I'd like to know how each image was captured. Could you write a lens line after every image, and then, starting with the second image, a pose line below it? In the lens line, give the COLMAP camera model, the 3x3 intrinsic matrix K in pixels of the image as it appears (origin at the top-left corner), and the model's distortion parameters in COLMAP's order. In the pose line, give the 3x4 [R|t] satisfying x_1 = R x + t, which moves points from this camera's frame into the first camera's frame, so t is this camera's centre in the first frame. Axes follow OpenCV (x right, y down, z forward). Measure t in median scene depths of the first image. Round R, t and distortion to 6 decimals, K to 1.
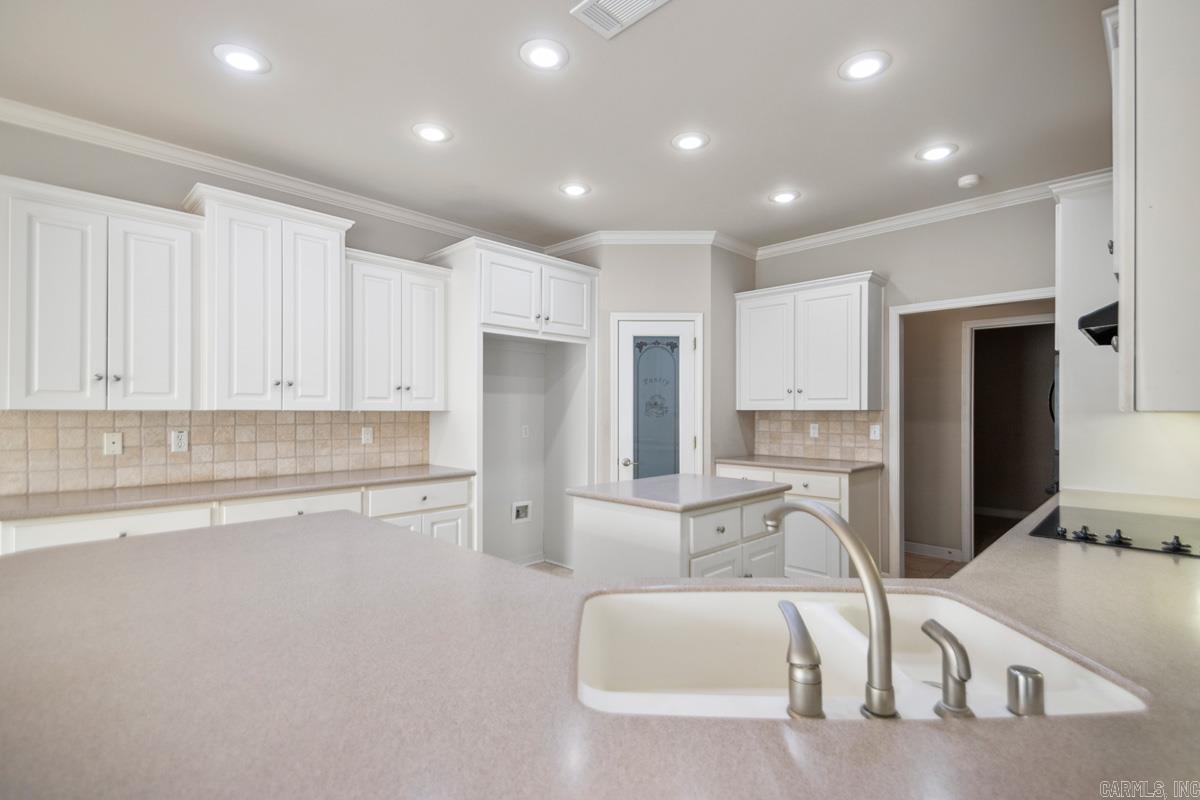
lens RADIAL K [[549.6, 0, 620.4], [0, 549.6, 408.0], [0, 0, 1]] dist [0.051719, -0.029512]
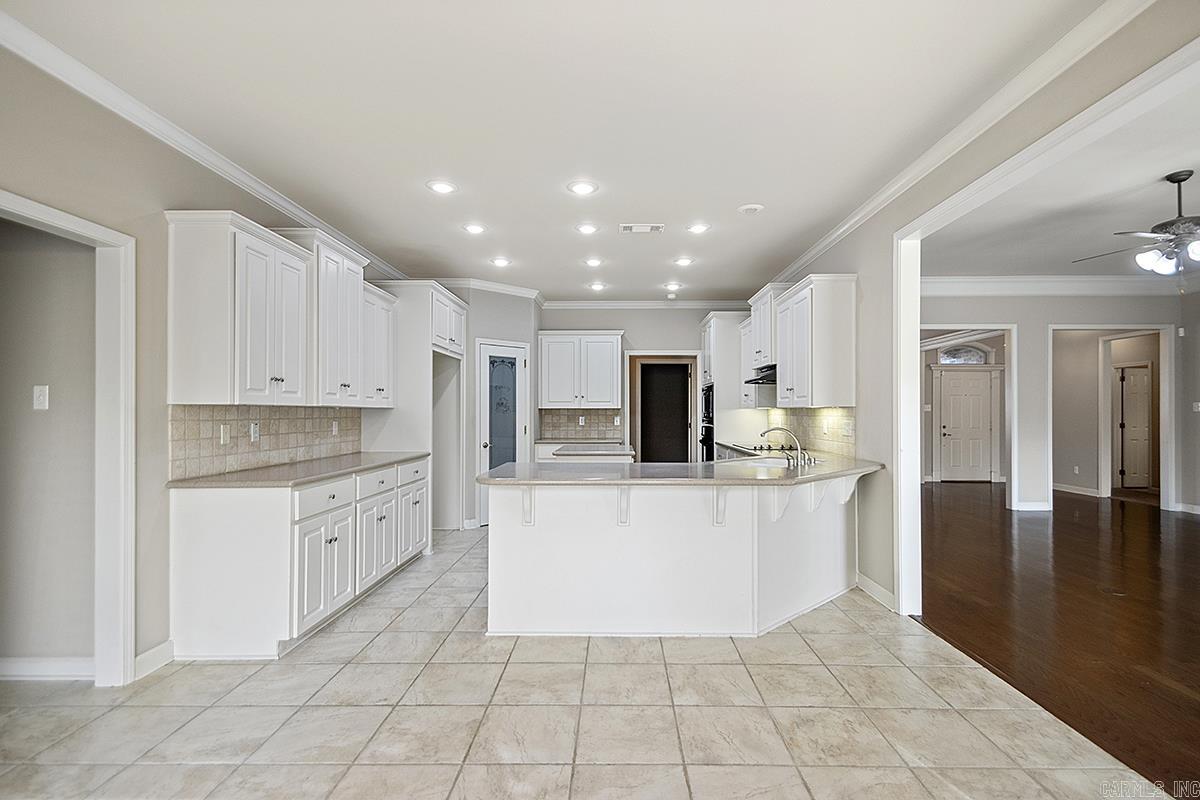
lens RADIAL K [[549.6, 0, 620.4], [0, 549.6, 408.0], [0, 0, 1]] dist [0.051719, -0.029512]
pose [[0.720739, 0.002214, 0.693203, -0.812949], [0.000145, 0.999994, -0.003345, 0.009741], [-0.693206, 0.002512, 0.720735, -0.284540]]
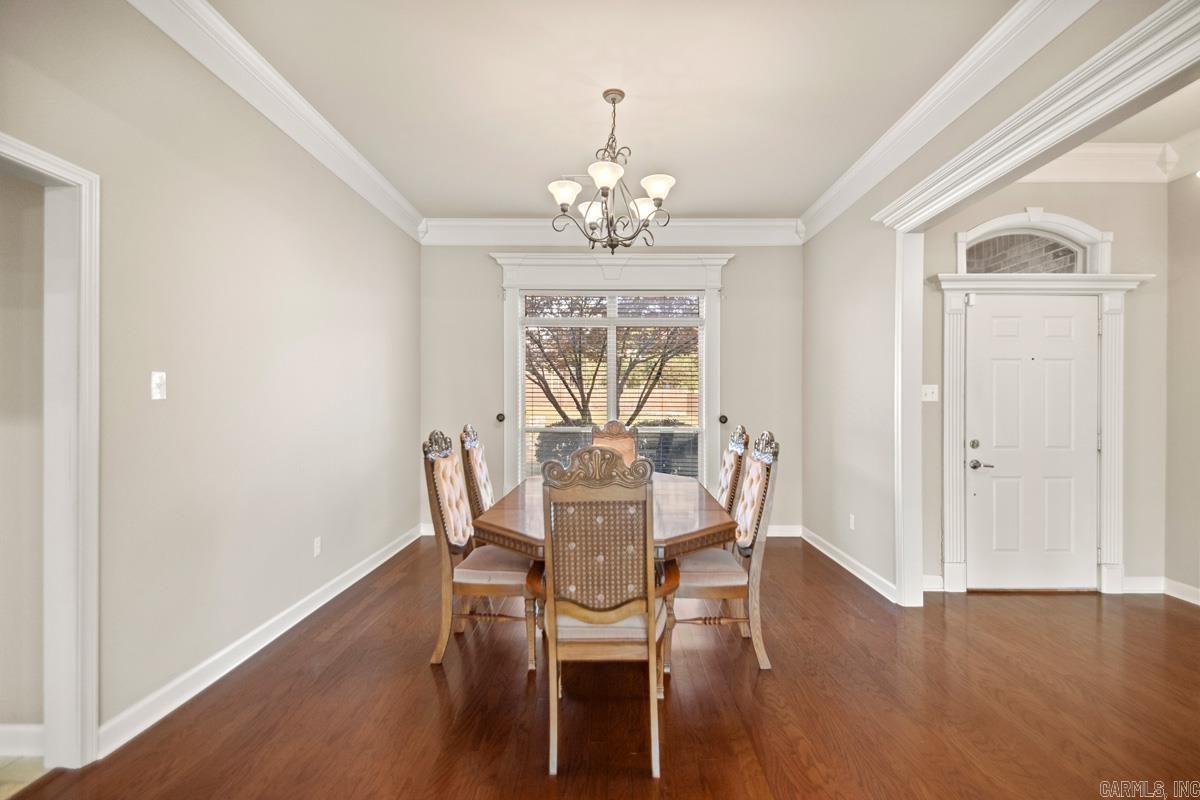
lens RADIAL K [[553.2, 0, 607.8], [0, 553.2, 406.5], [0, 0, 1]] dist [0.050480, -0.030114]
pose [[0.722107, -0.004891, 0.691764, 1.049827], [0.000642, 0.999979, 0.006400, 0.018003], [-0.691781, -0.004177, 0.722095, 0.312773]]
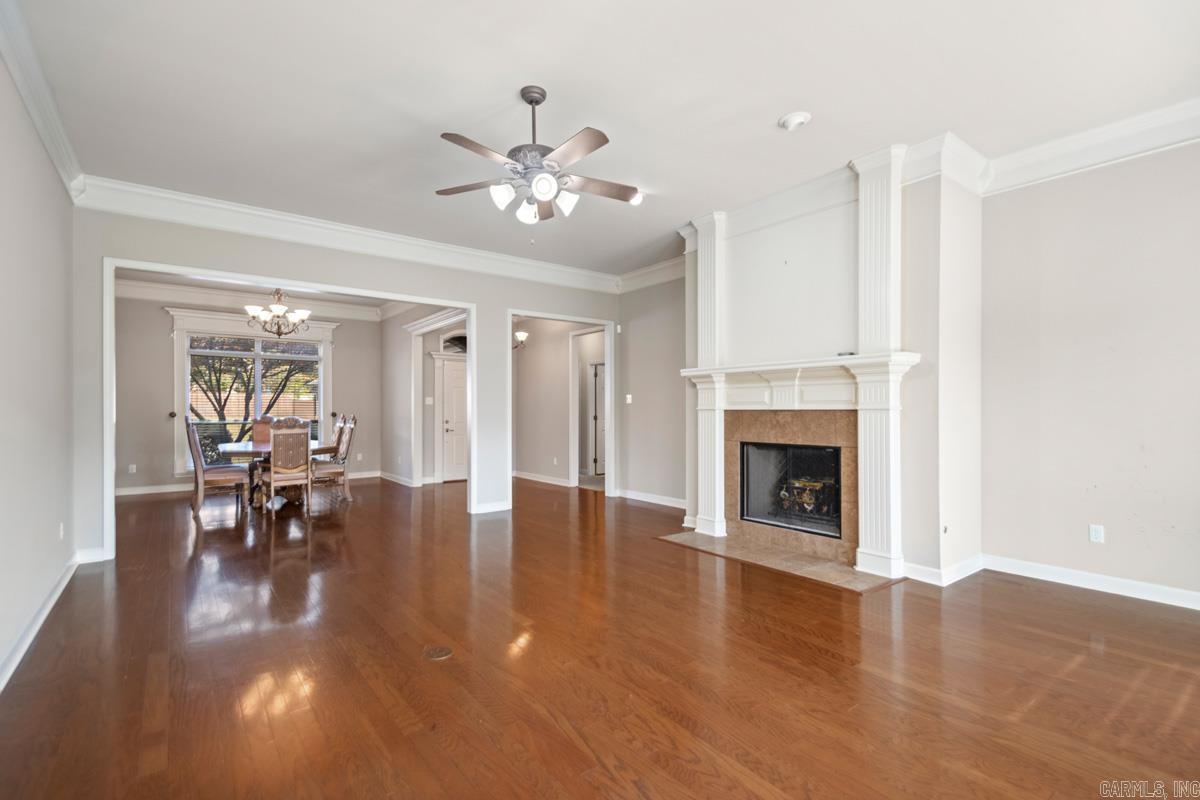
lens RADIAL K [[553.2, 0, 607.8], [0, 553.2, 406.5], [0, 0, 1]] dist [0.050480, -0.030114]
pose [[0.147437, 0.001721, 0.989070, -0.108916], [0.002407, 0.999995, -0.002099, 0.032361], [-0.989069, 0.002691, 0.147432, -0.489183]]
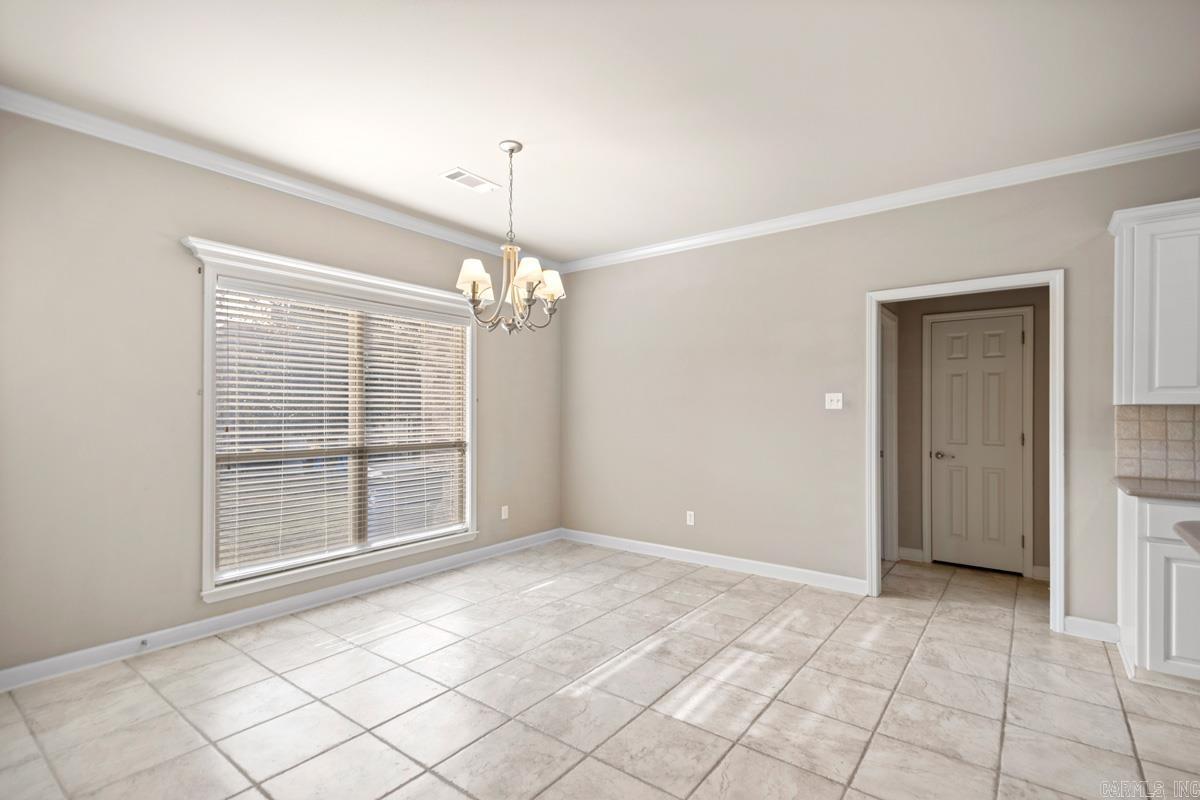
lens RADIAL K [[552.6, 0, 601.3], [0, 552.6, 408.6], [0, 0, 1]] dist [0.050484, -0.015804]
pose [[0.107492, -0.003482, -0.994200, -0.008903], [-0.002115, 0.999991, -0.003731, 0.011994], [0.994204, 0.002503, 0.107483, -0.149082]]
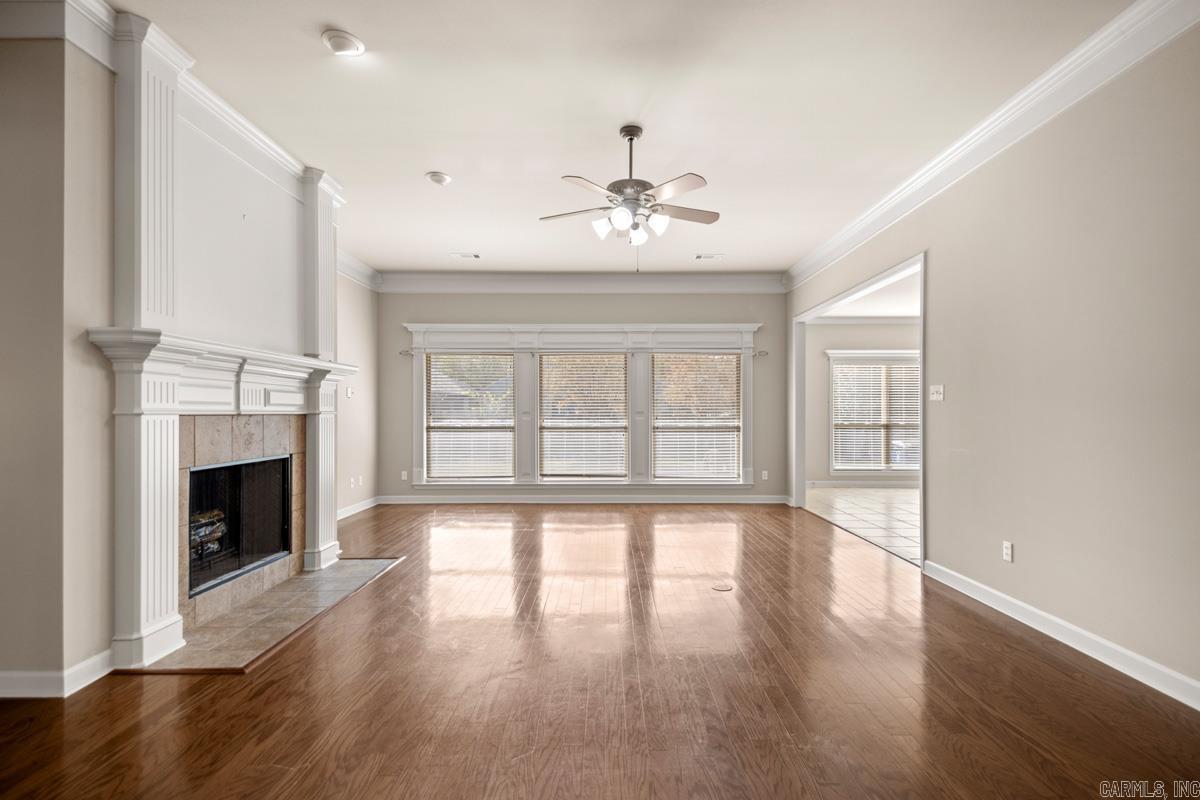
lens RADIAL K [[556.4, 0, 603.9], [0, 556.4, 410.6], [0, 0, 1]] dist [0.049466, -0.024815]
pose [[-0.721779, -0.004857, -0.692106, 1.406054], [-0.000325, 0.999978, -0.006678, 0.038170], [0.692123, -0.004595, -0.721765, 0.398977]]
